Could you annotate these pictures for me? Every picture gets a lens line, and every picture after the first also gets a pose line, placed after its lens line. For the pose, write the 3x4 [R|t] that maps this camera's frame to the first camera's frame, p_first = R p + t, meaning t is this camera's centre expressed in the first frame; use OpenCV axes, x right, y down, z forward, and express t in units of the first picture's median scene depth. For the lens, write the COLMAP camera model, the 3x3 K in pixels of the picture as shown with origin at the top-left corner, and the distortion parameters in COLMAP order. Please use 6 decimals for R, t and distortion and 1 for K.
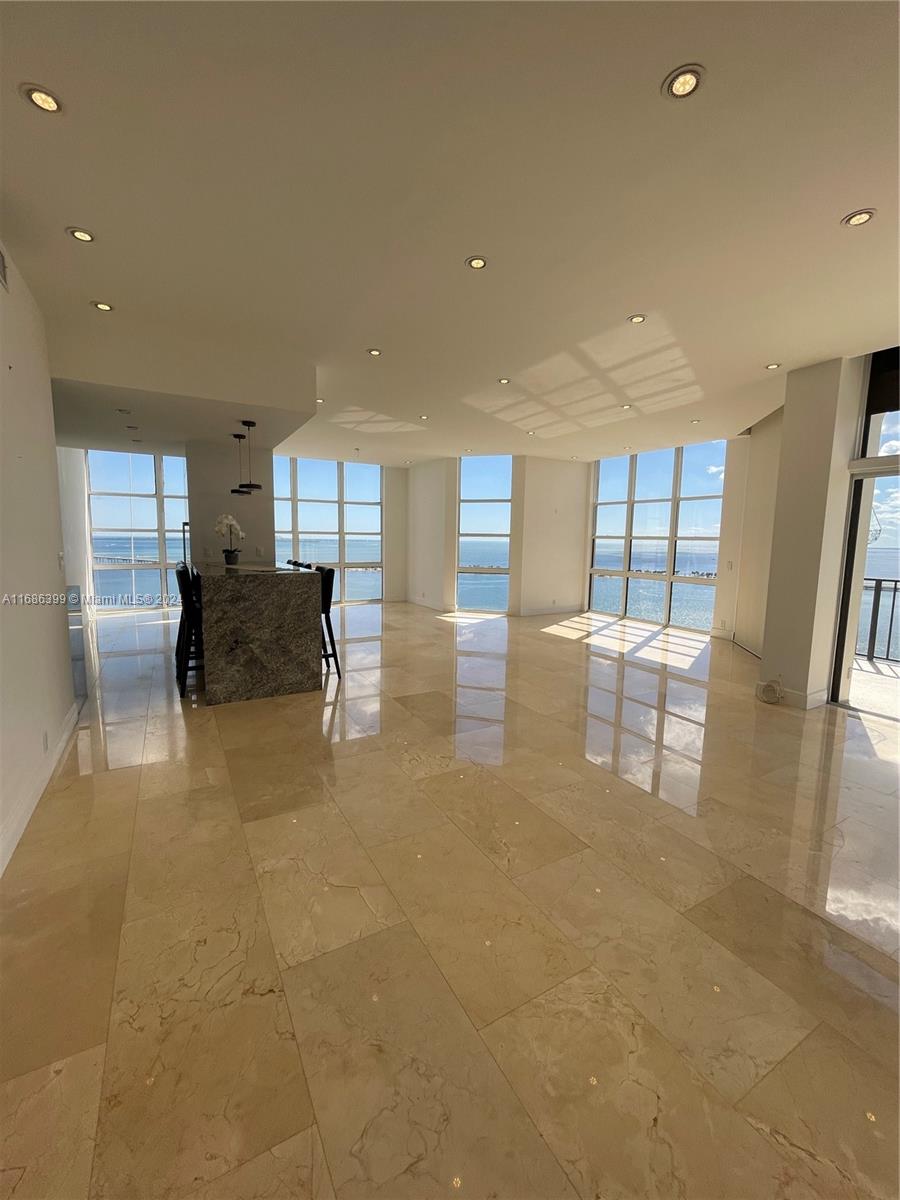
lens RADIAL K [[483.9, 0, 446.4], [0, 483.9, 593.8], [0, 0, 1]] dist [-0.006472, -0.000535]
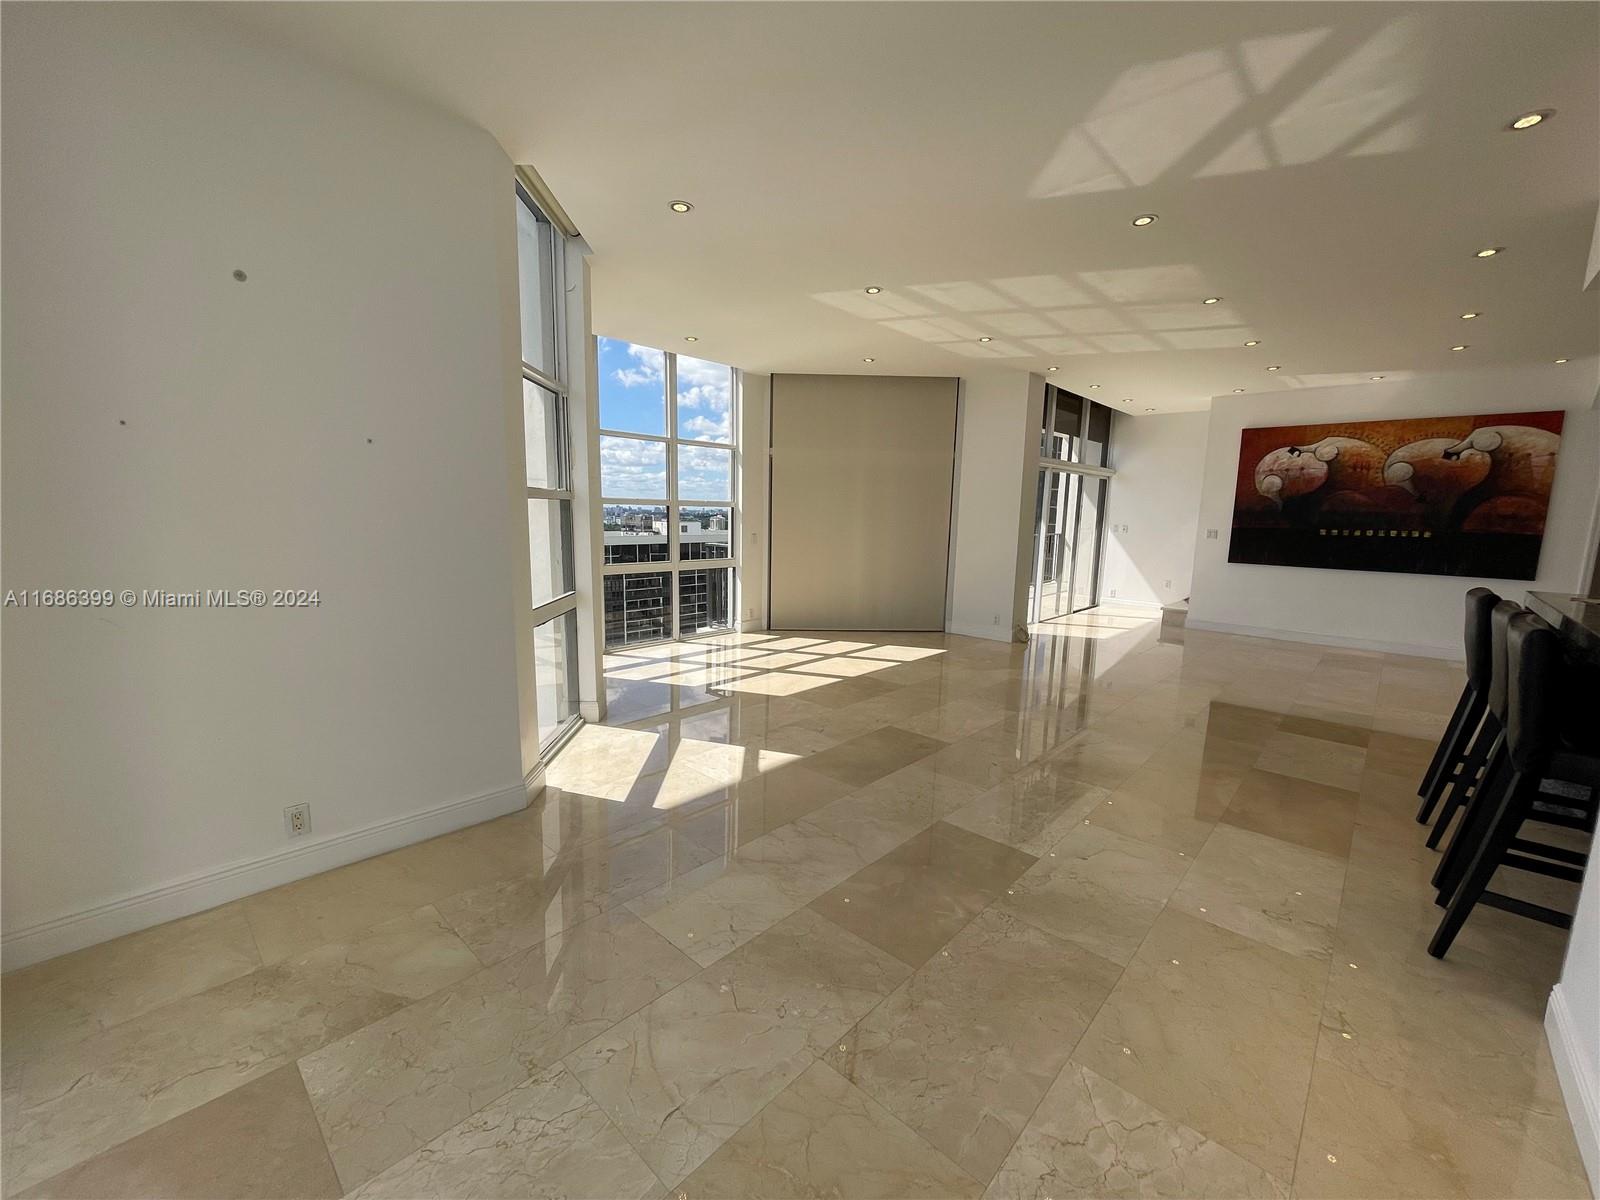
lens RADIAL K [[645.2, 0, 795.3], [0, 645.2, 605.3], [0, 0, 1]] dist [-0.006472, -0.000535]
pose [[-0.303445, -0.165743, 0.938323, -0.677956], [0.084396, 0.976210, 0.199728, -0.244466], [-0.949104, 0.139797, -0.282238, 1.963712]]
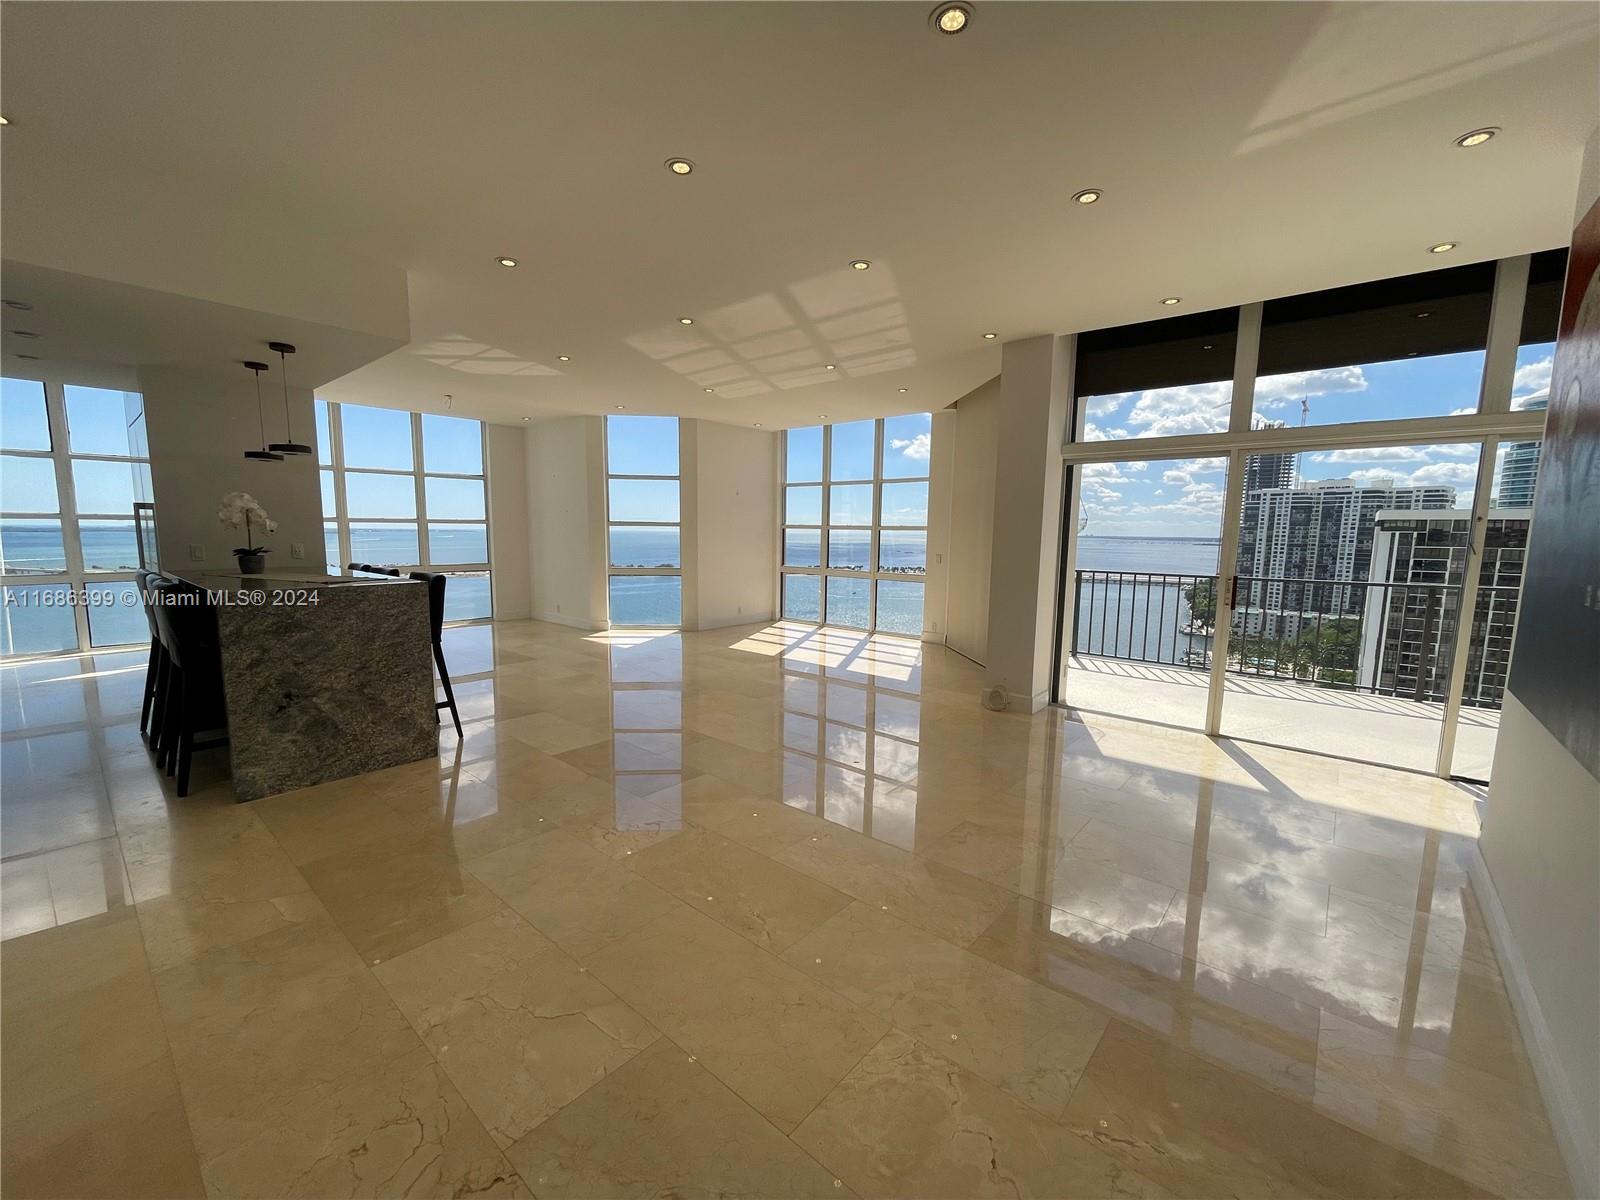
lens RADIAL K [[645.2, 0, 796.1], [0, 645.2, 609.6], [0, 0, 1]] dist [-0.006472, -0.000535]
pose [[0.939905, -0.045529, 0.338388, -0.083513], [0.040663, 0.998942, 0.021460, -0.003858], [-0.339007, -0.006410, 0.940762, -0.009391]]
